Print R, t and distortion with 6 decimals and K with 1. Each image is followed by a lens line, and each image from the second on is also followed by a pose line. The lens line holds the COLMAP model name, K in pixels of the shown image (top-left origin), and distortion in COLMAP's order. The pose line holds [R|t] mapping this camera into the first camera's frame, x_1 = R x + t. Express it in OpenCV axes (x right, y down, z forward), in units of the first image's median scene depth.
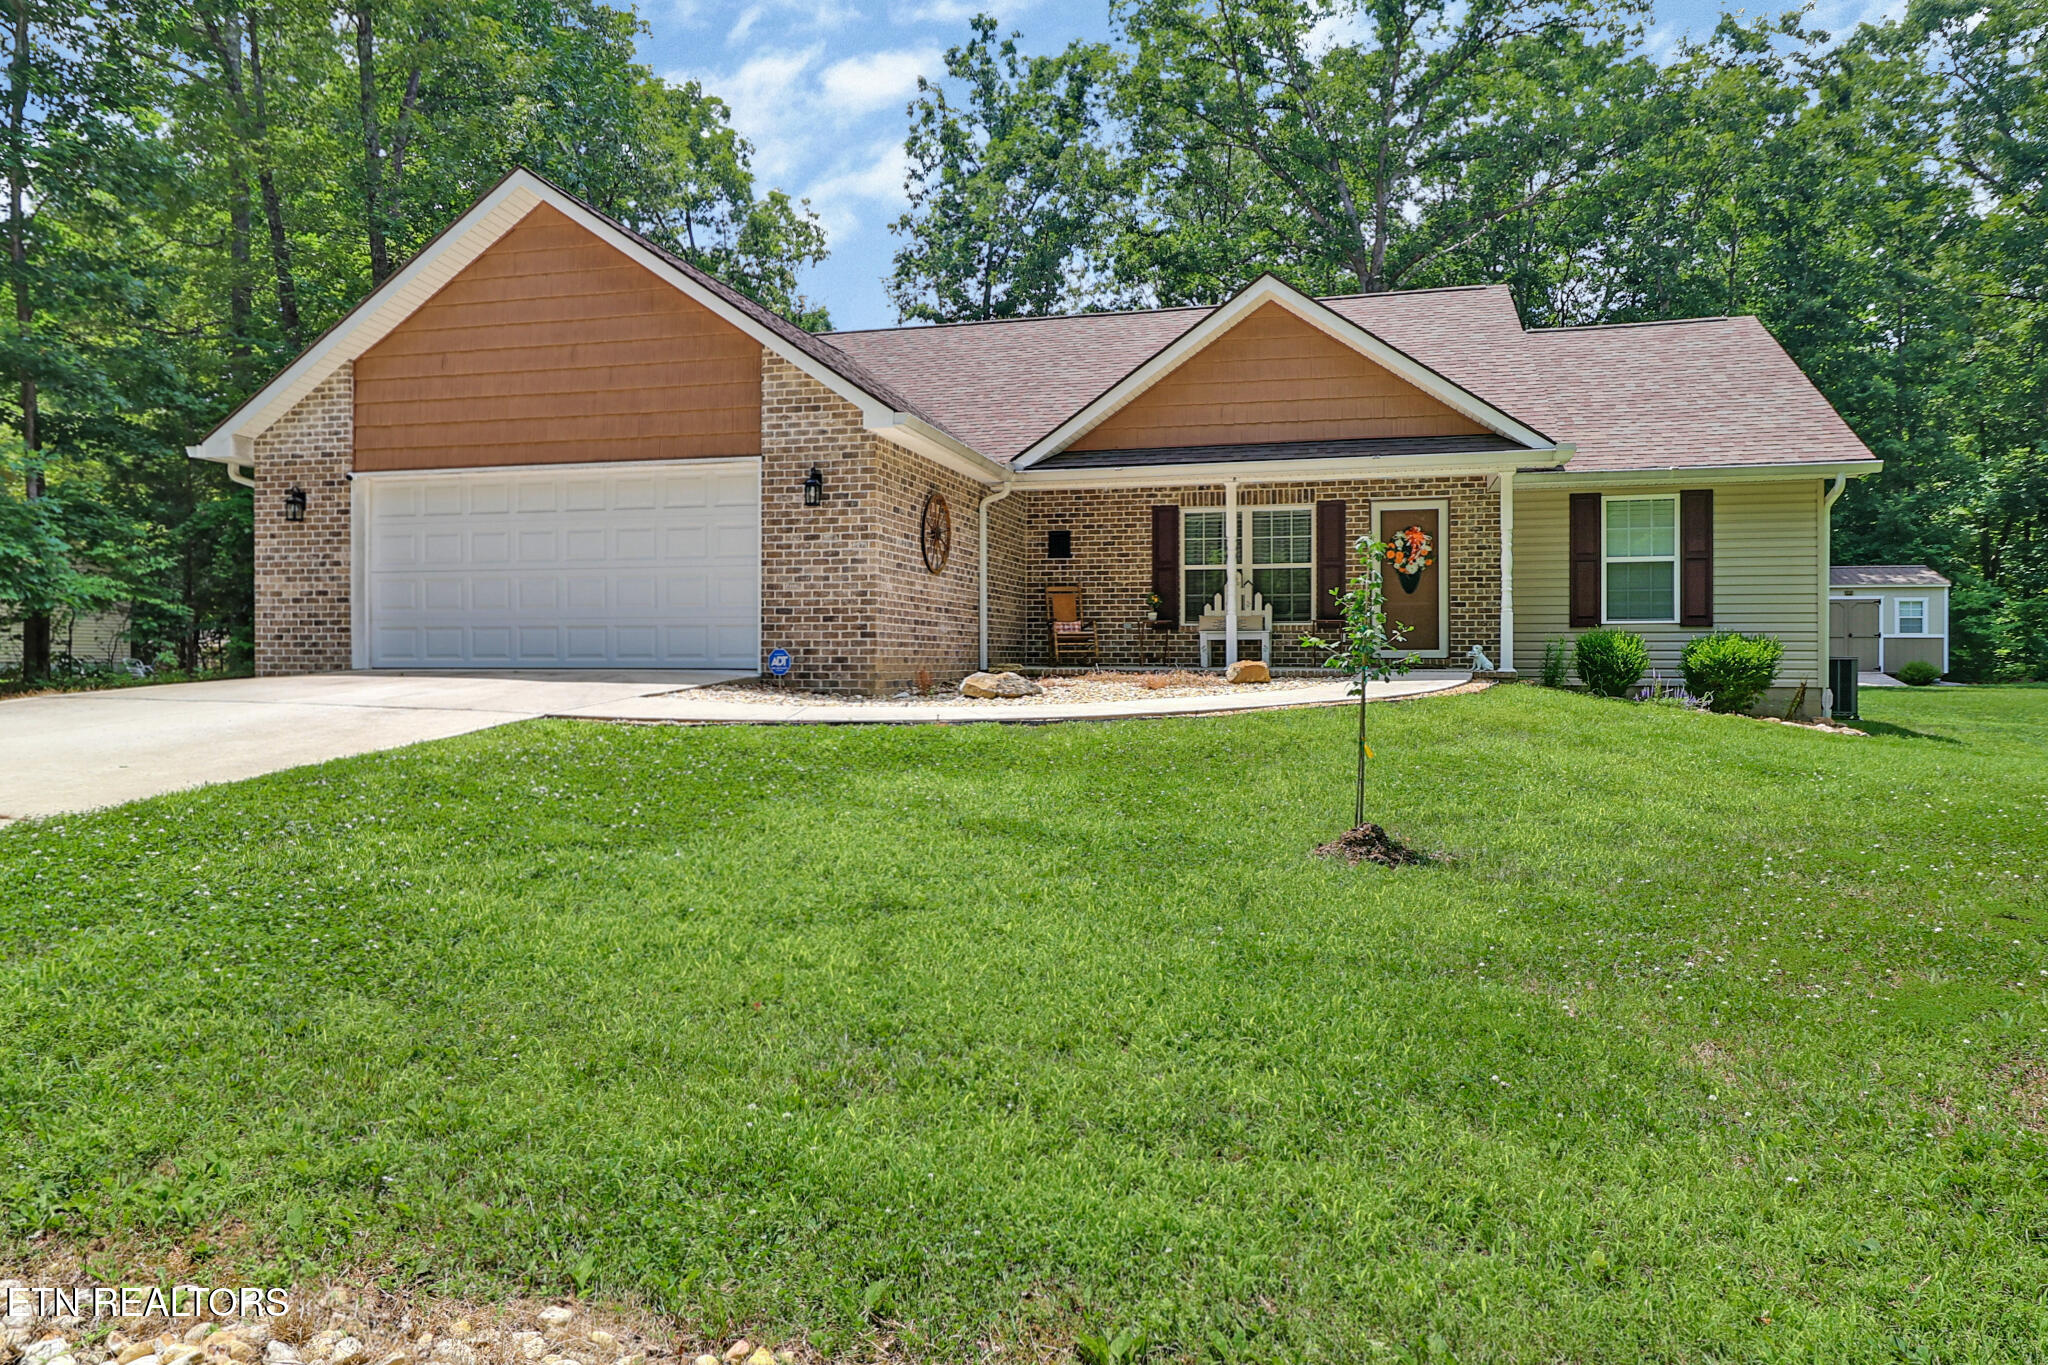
lens RADIAL K [[1320.1, 0, 1023.0], [0, 1320.1, 662.3], [0, 0, 1]] dist [0.008605, -0.005763]
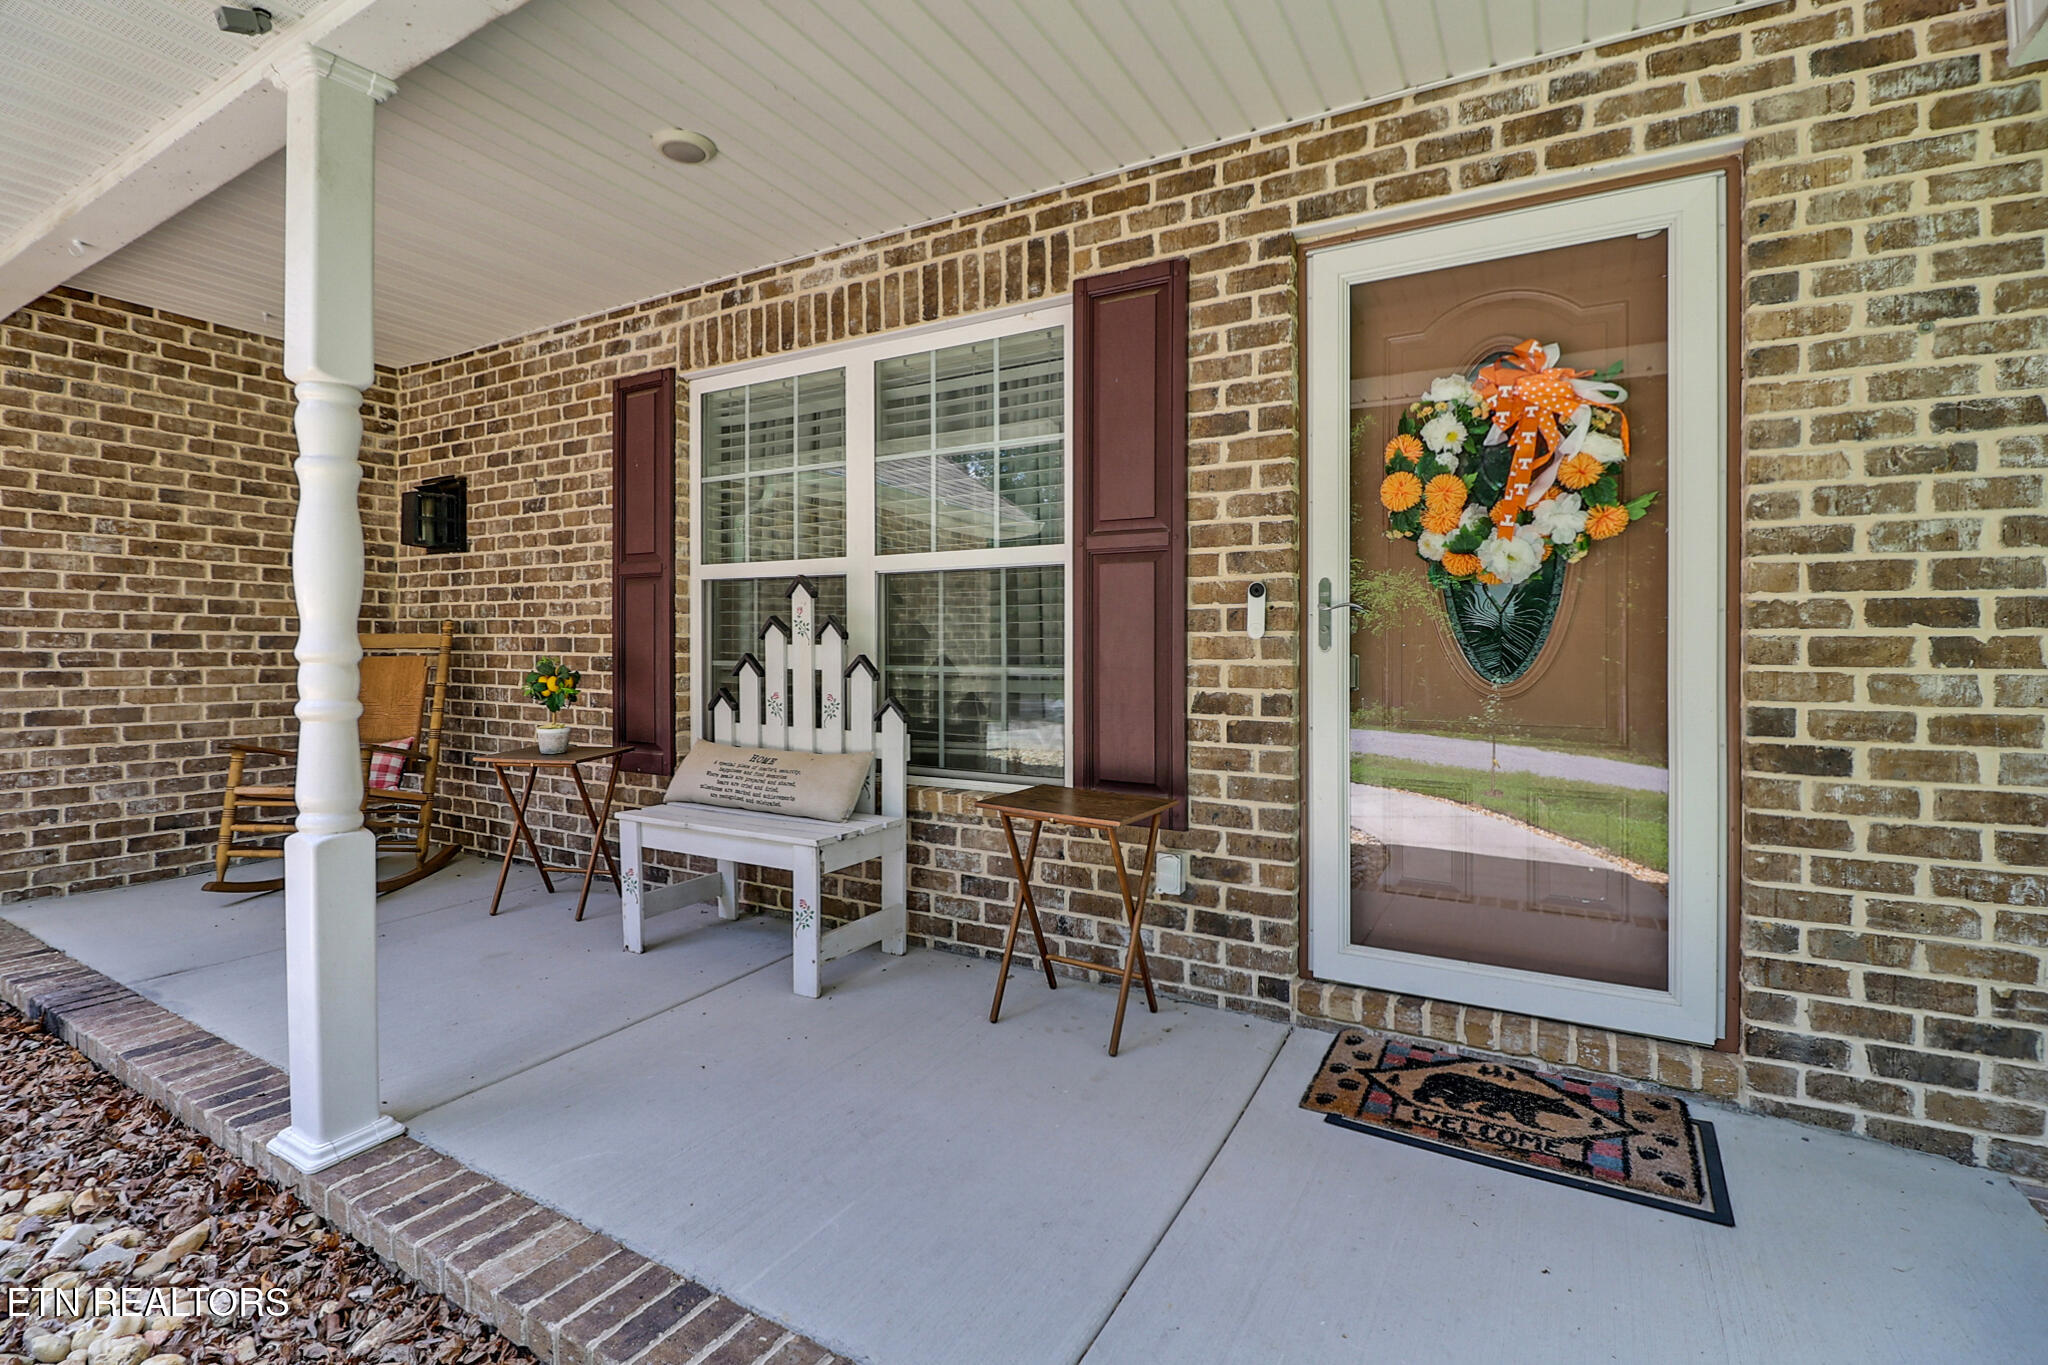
lens RADIAL K [[938.4, 0, 1006.8], [0, 938.4, 657.1], [0, 0, 1]] dist [-0.012302, -0.002961]
pose [[0.965146, 0.003065, -0.261695, 0.277510], [0.001309, 0.999862, 0.016538, -0.062719], [0.261710, -0.016304, 0.965009, 0.908311]]
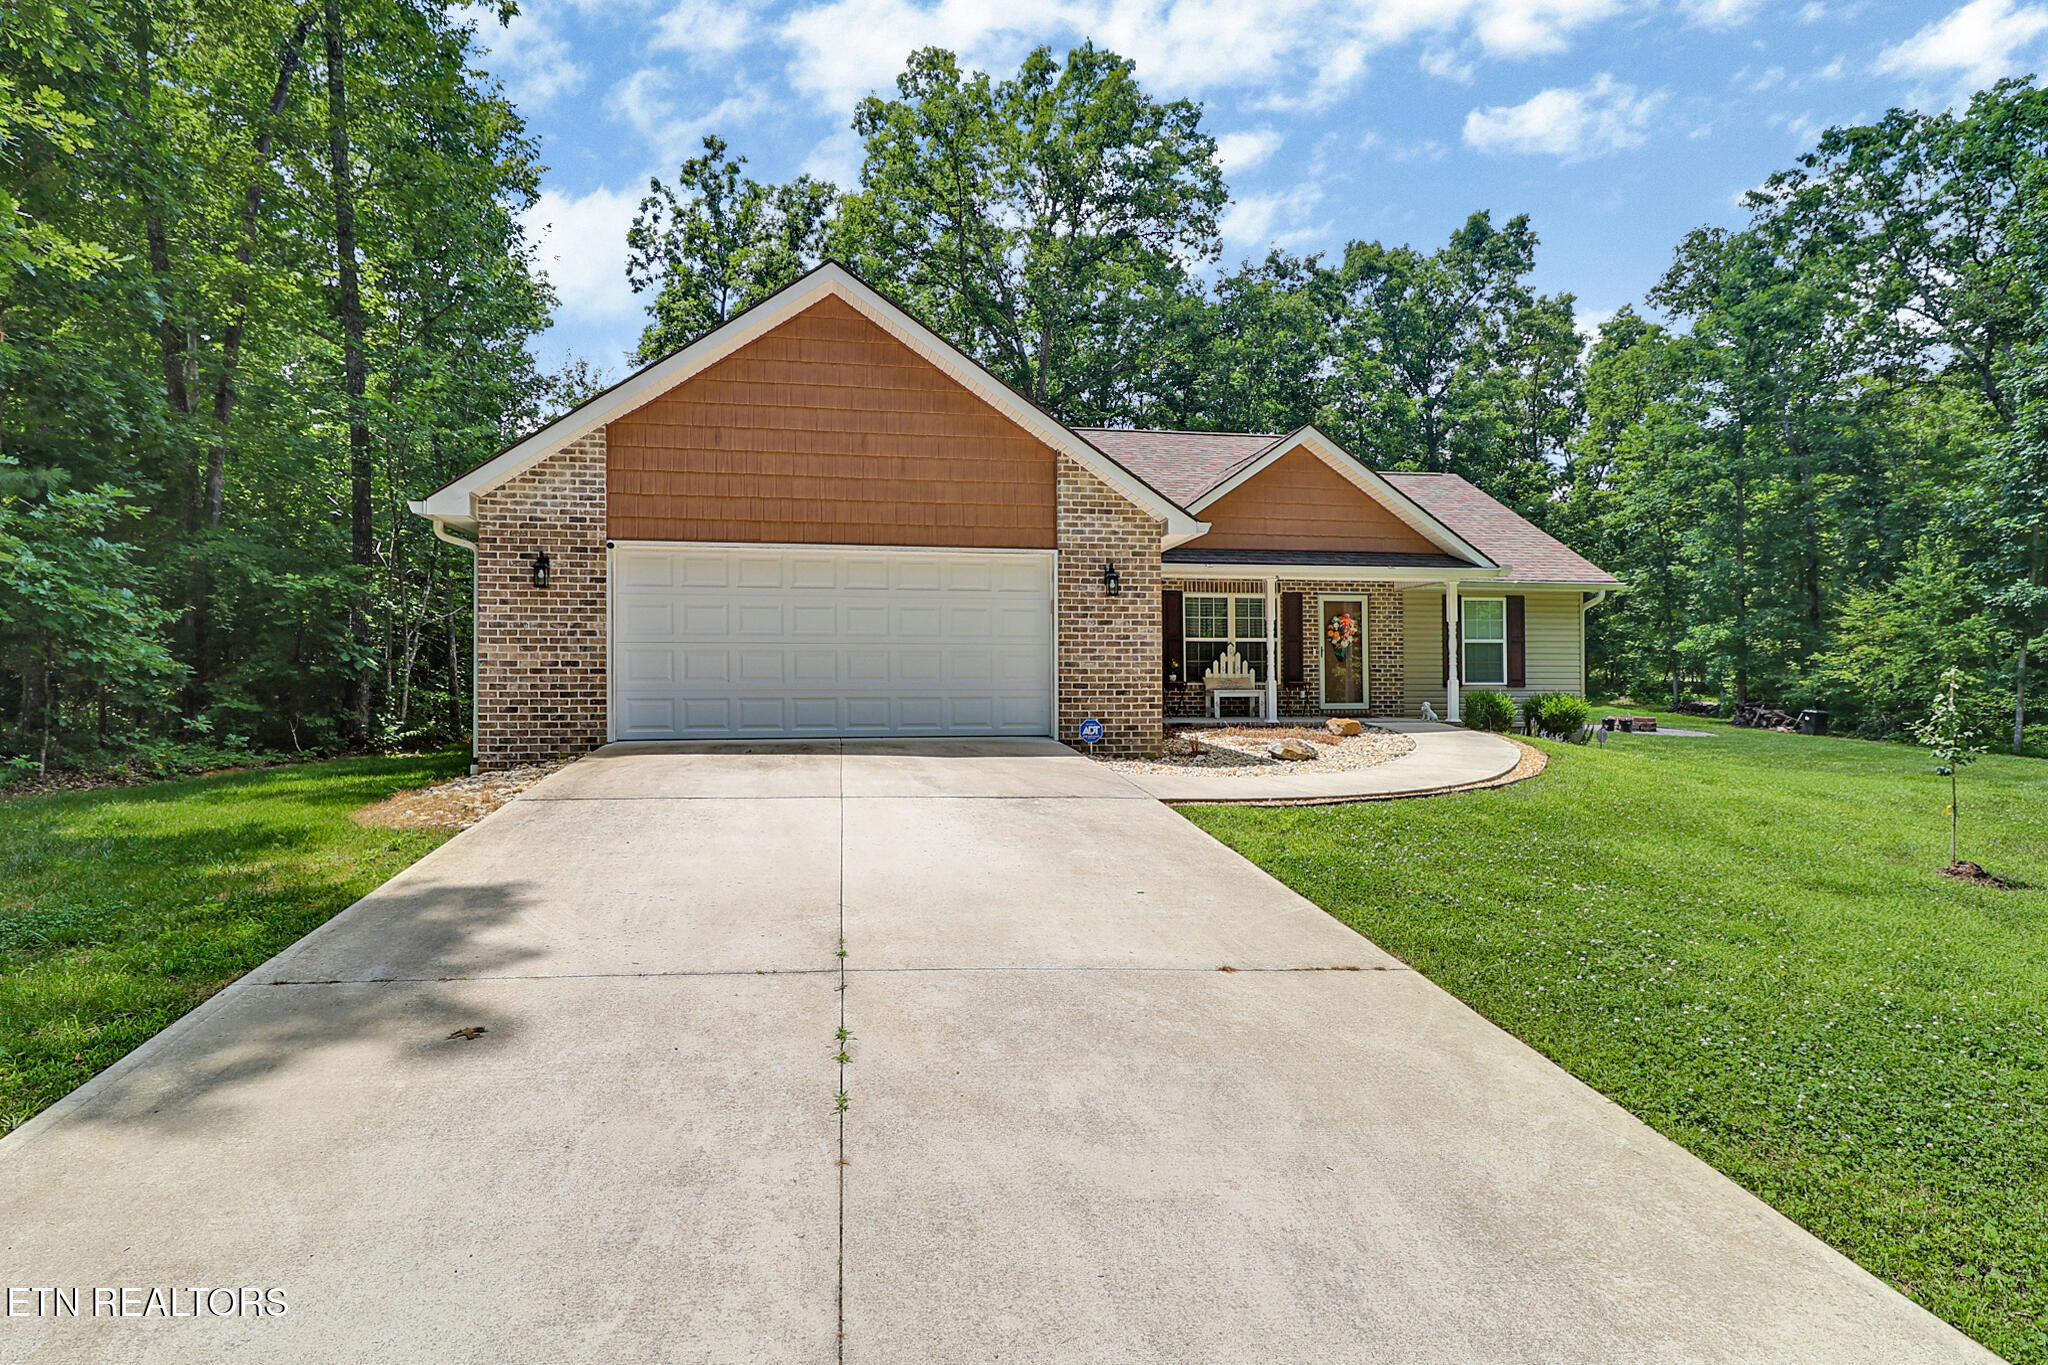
lens RADIAL K [[1057.4, 0, 1021.3], [0, 1057.4, 667.1], [0, 0, 1]] dist [0.000008, -0.003324]
pose [[0.907363, 0.003548, 0.420333, -0.508244], [0.002209, 0.999910, -0.013208, -0.035582], [-0.420342, 0.012913, 0.907274, 0.154439]]
